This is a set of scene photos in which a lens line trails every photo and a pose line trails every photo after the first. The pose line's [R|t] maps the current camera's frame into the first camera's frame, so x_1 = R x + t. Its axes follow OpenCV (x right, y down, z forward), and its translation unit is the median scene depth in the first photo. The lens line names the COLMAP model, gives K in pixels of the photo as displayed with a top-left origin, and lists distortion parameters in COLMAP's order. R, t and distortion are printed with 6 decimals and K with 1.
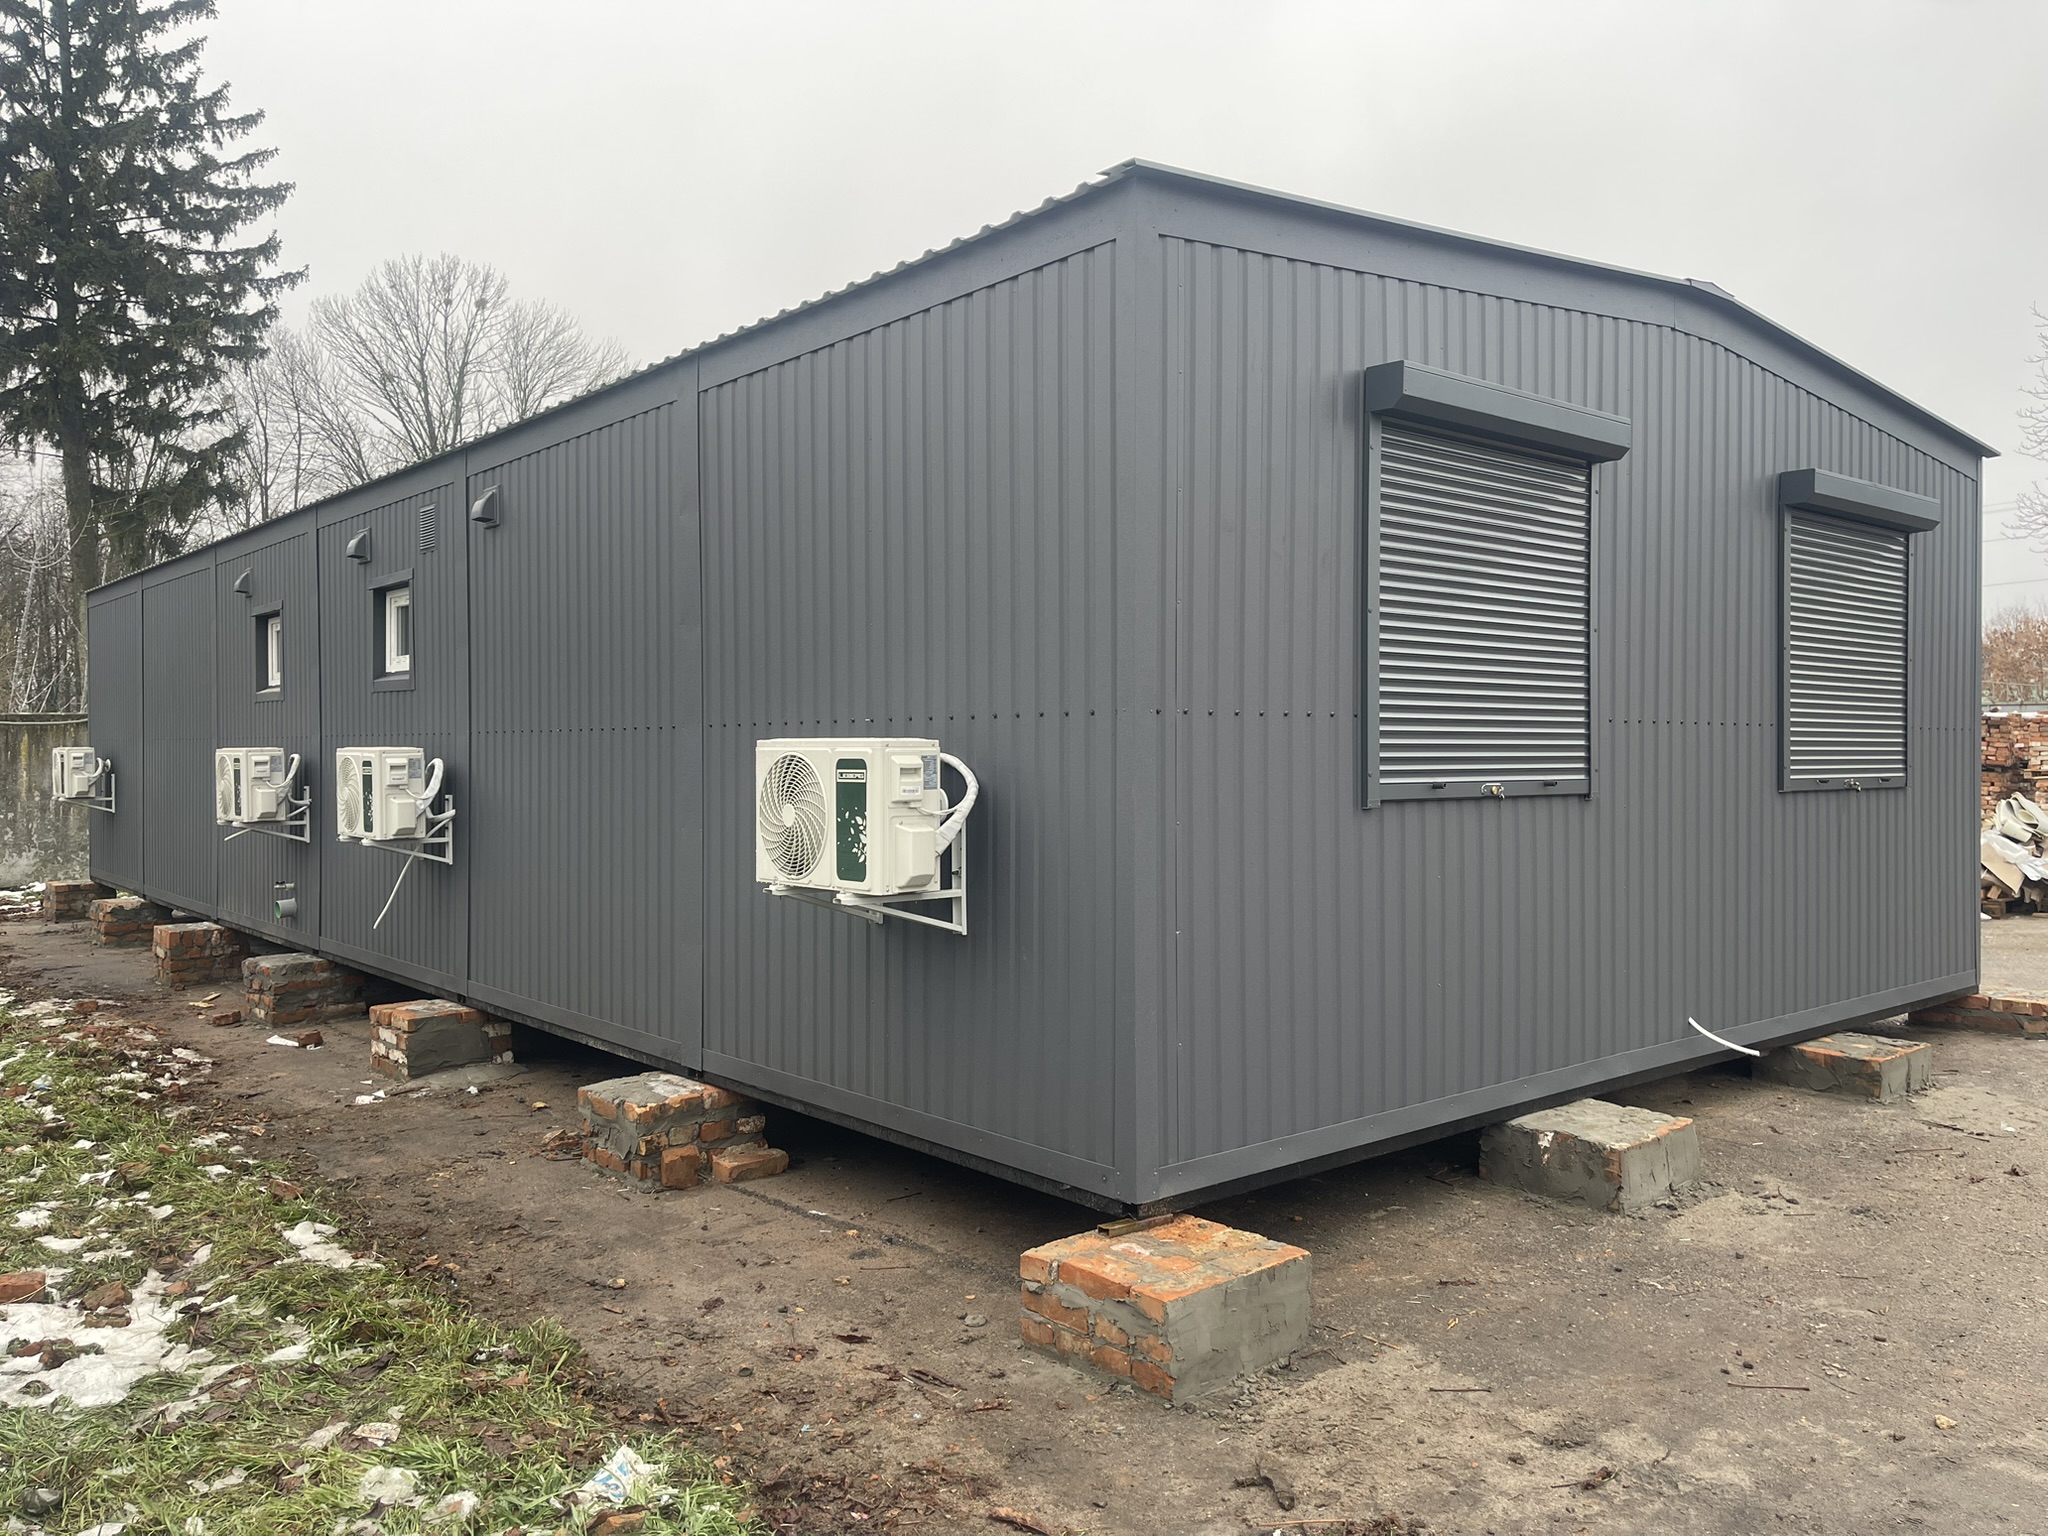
lens RADIAL K [[1540.5, 0, 1030.1], [0, 1540.5, 752.8], [0, 0, 1]] dist [0.074313, -0.094094]
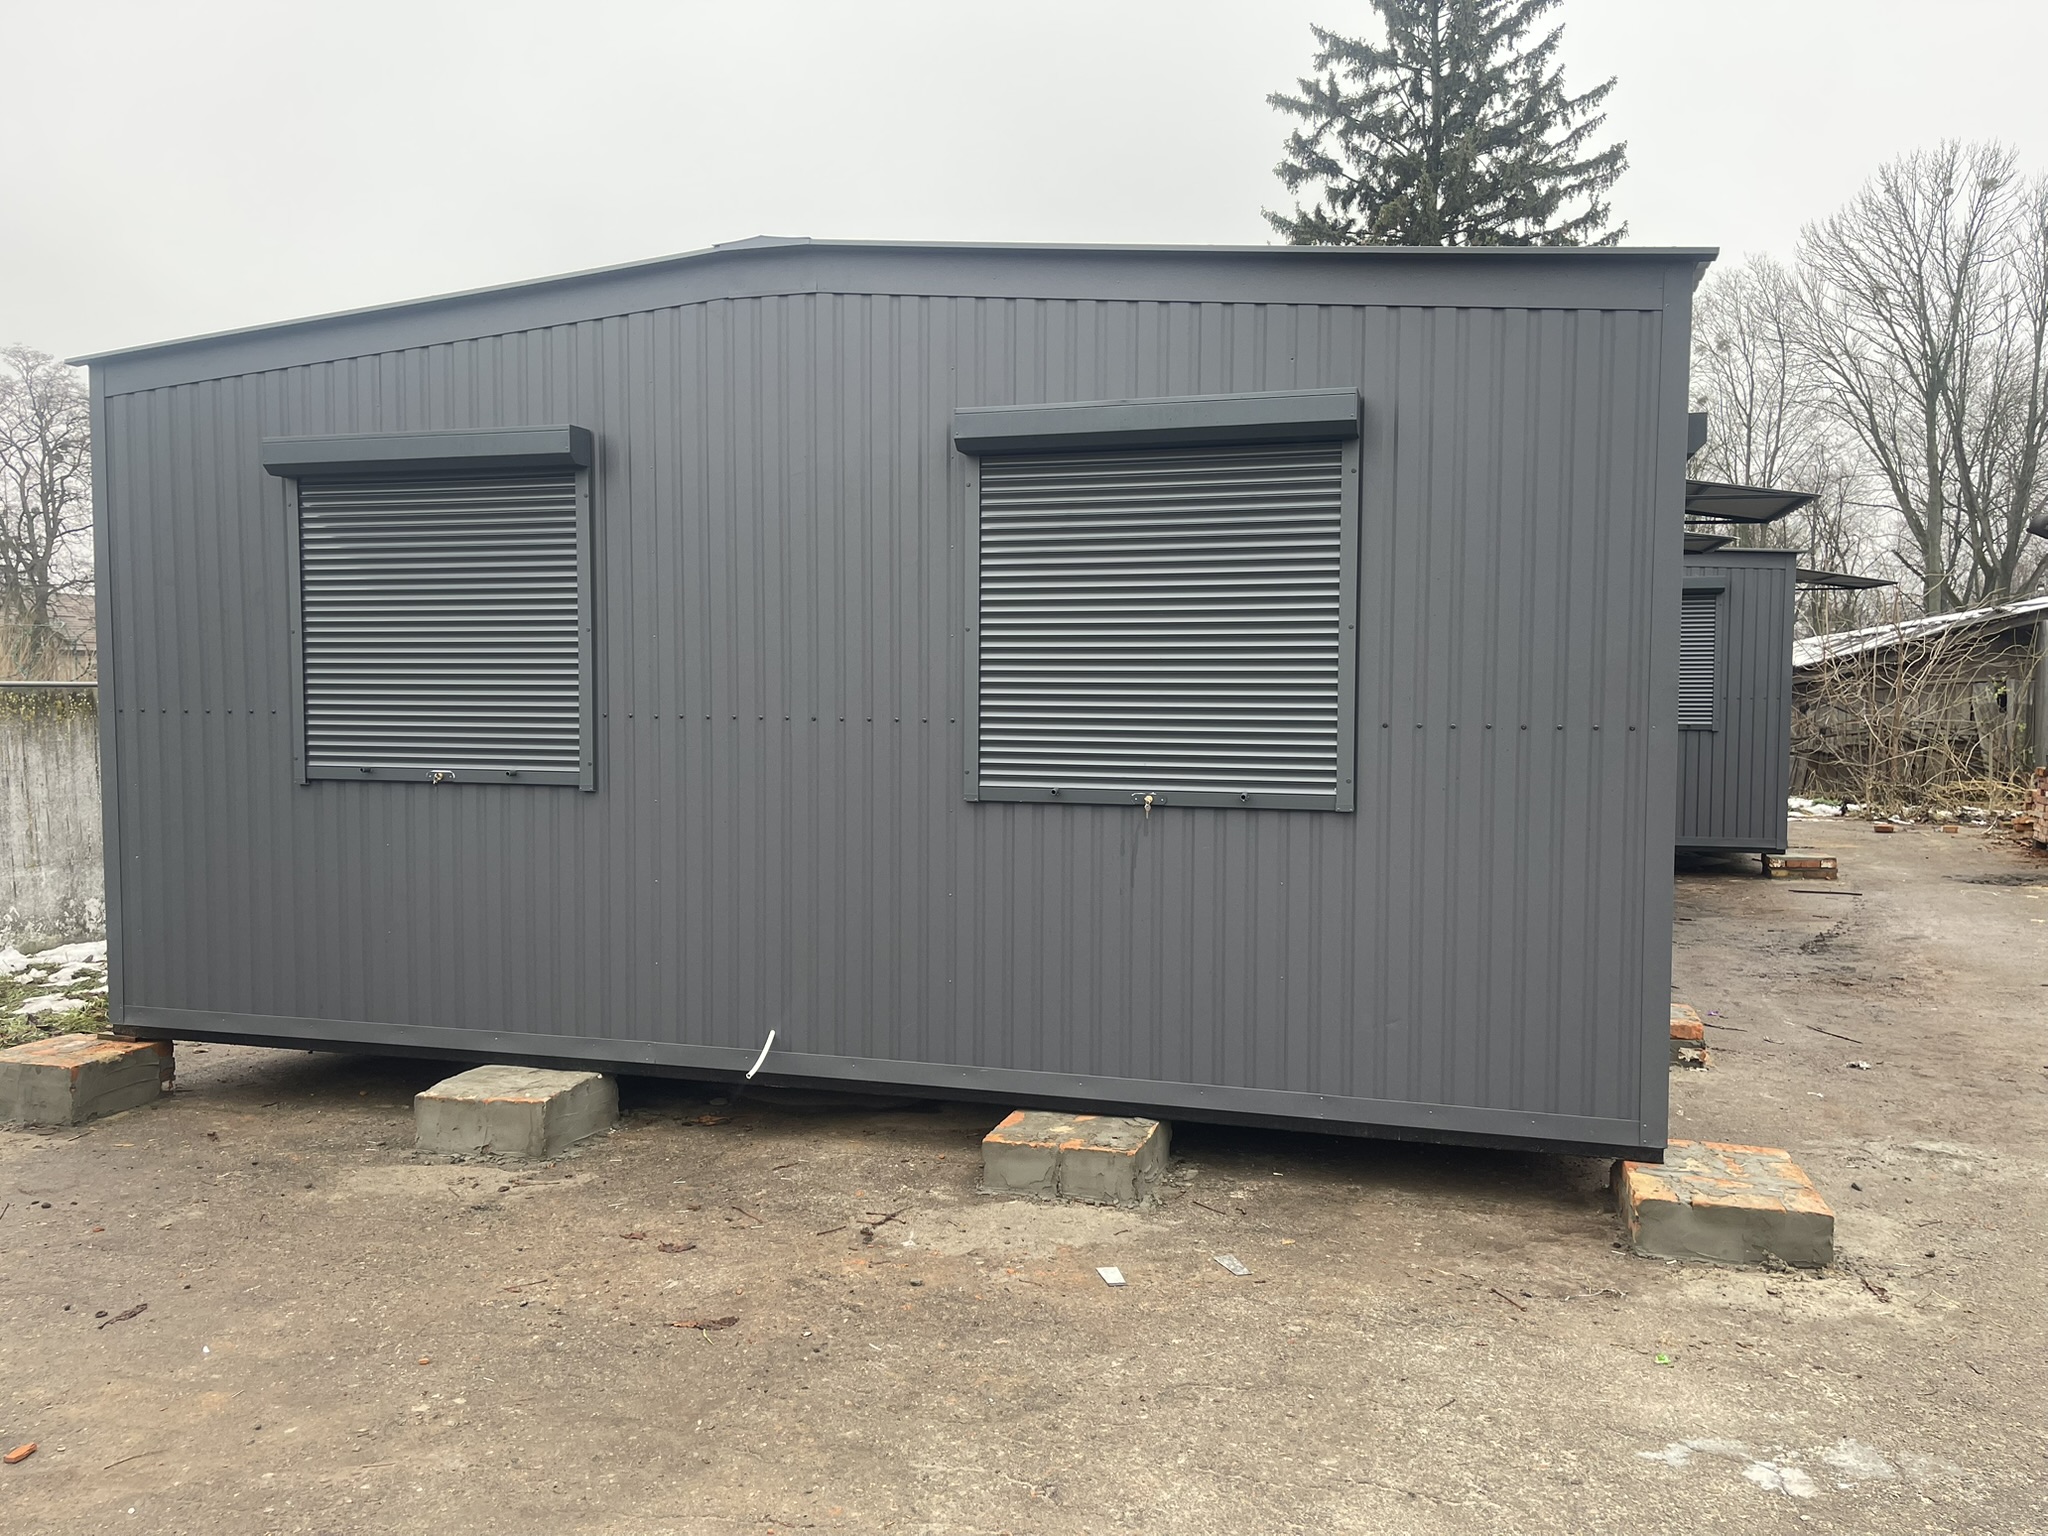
lens RADIAL K [[1540.5, 0, 1021.6], [0, 1540.5, 771.8], [0, 0, 1]] dist [0.074313, -0.094094]
pose [[0.548443, 0.050088, -0.834686, 1.459058], [-0.005187, 0.998389, 0.056503, -0.045967], [0.836172, -0.026659, 0.547820, 0.700942]]
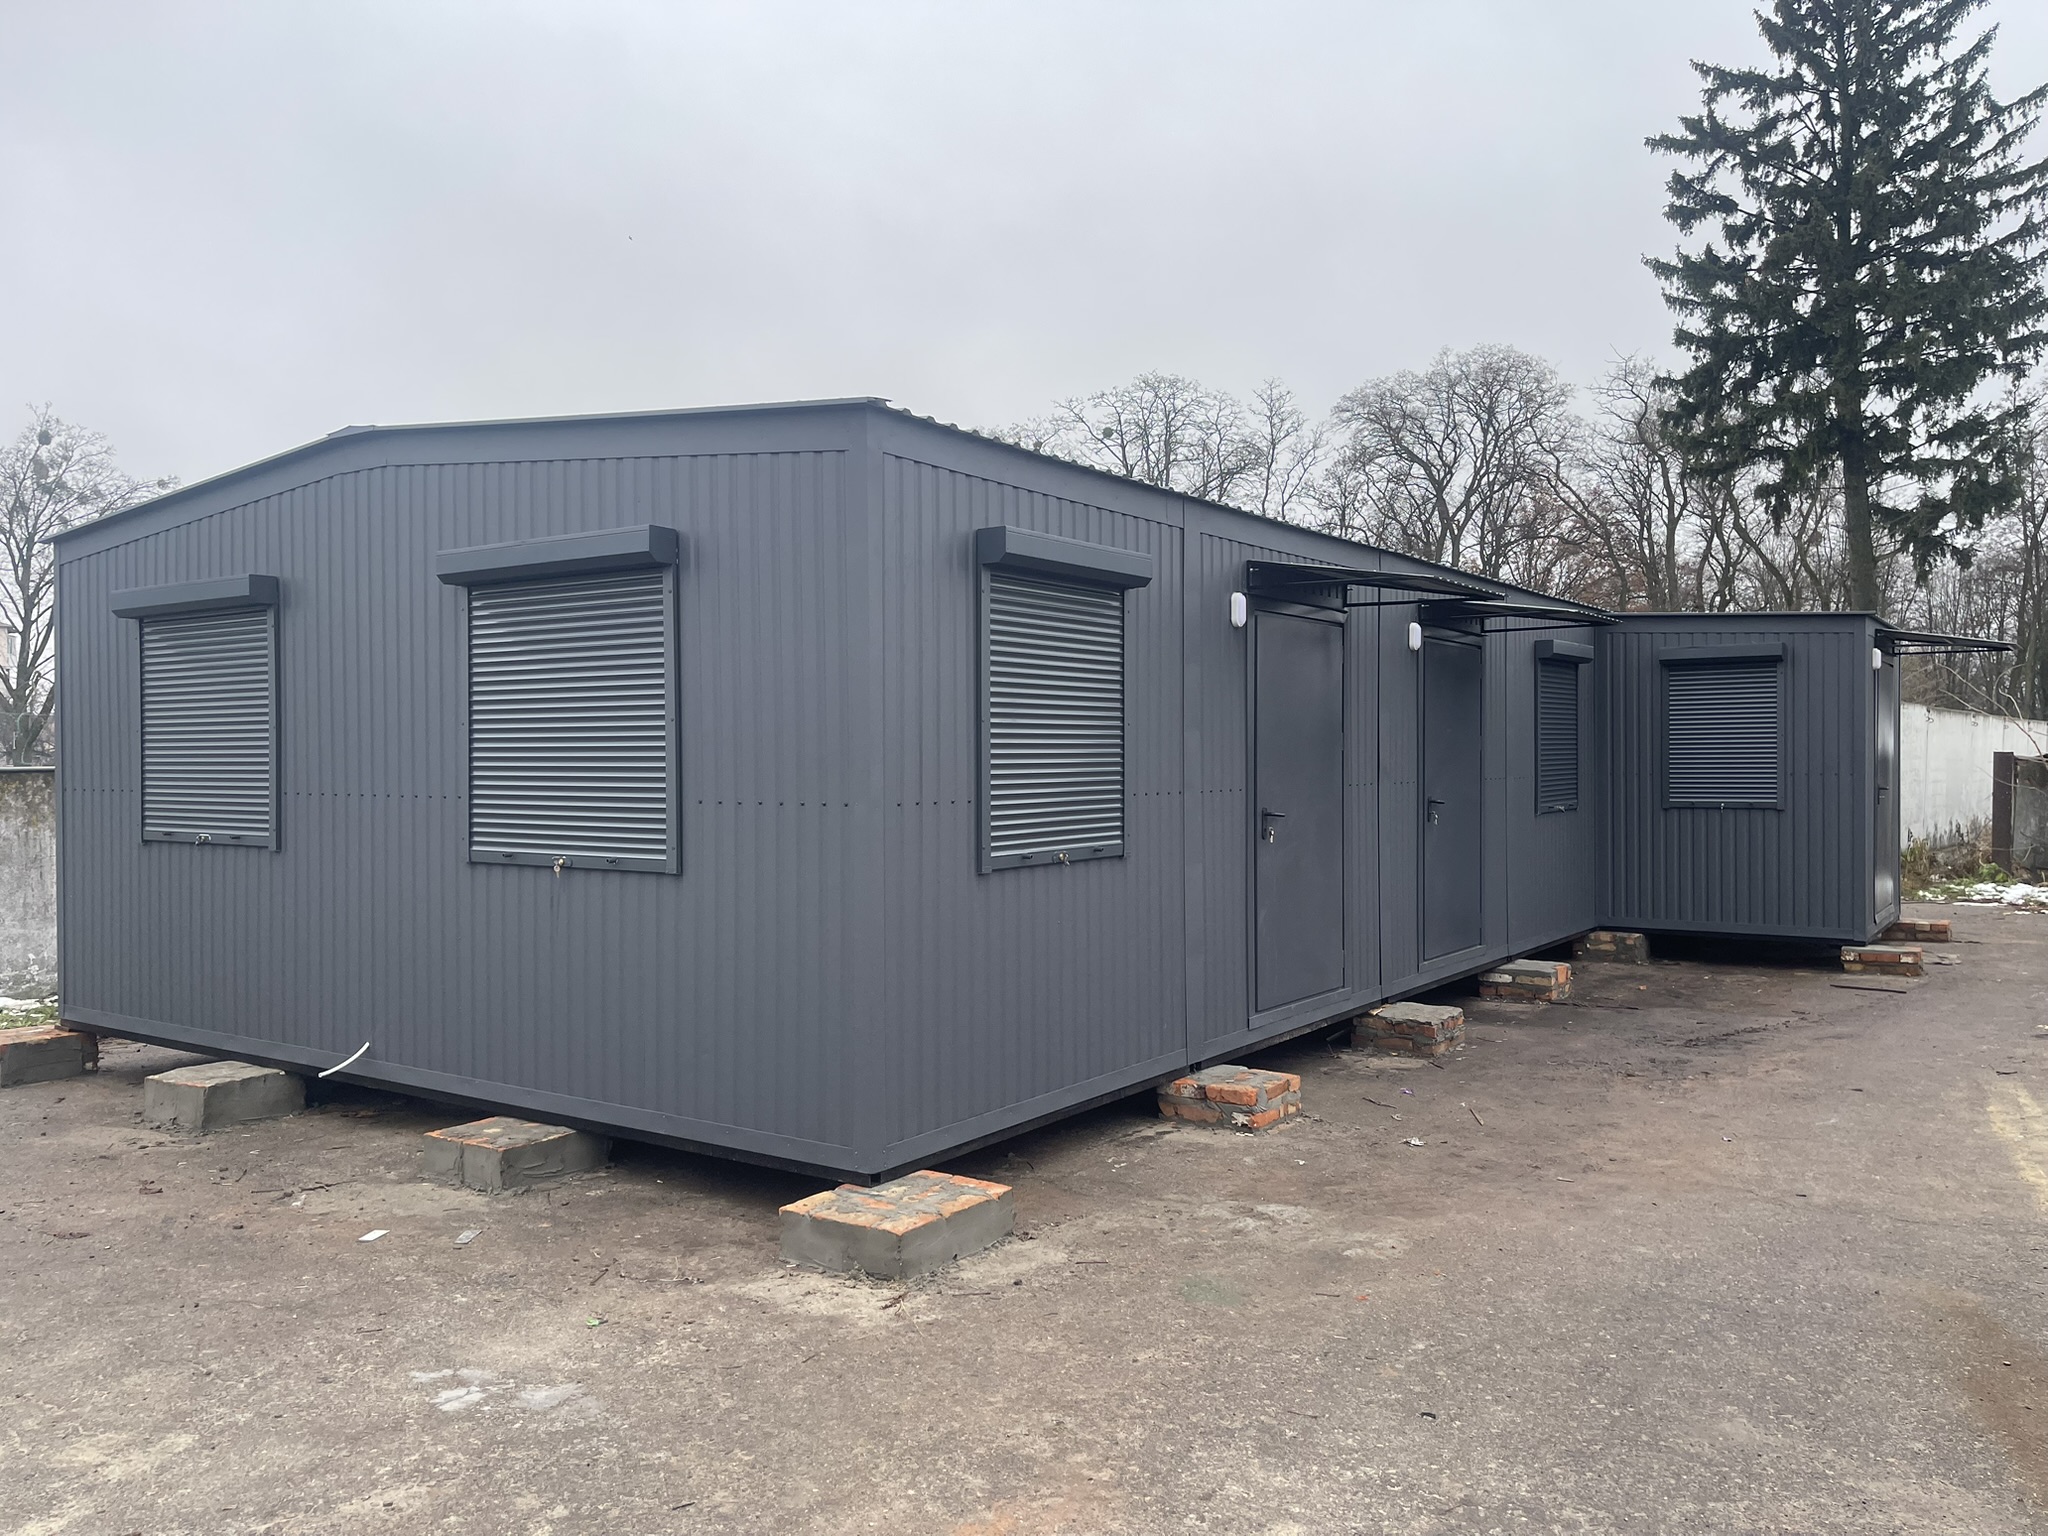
lens RADIAL K [[1540.5, 0, 1019.1], [0, 1540.5, 775.9], [0, 0, 1]] dist [0.074313, -0.094094]
pose [[0.254150, 0.011076, -0.967101, 1.938666], [0.000846, 0.999932, 0.011674, -0.053839], [0.967165, -0.003785, 0.254123, 1.346576]]
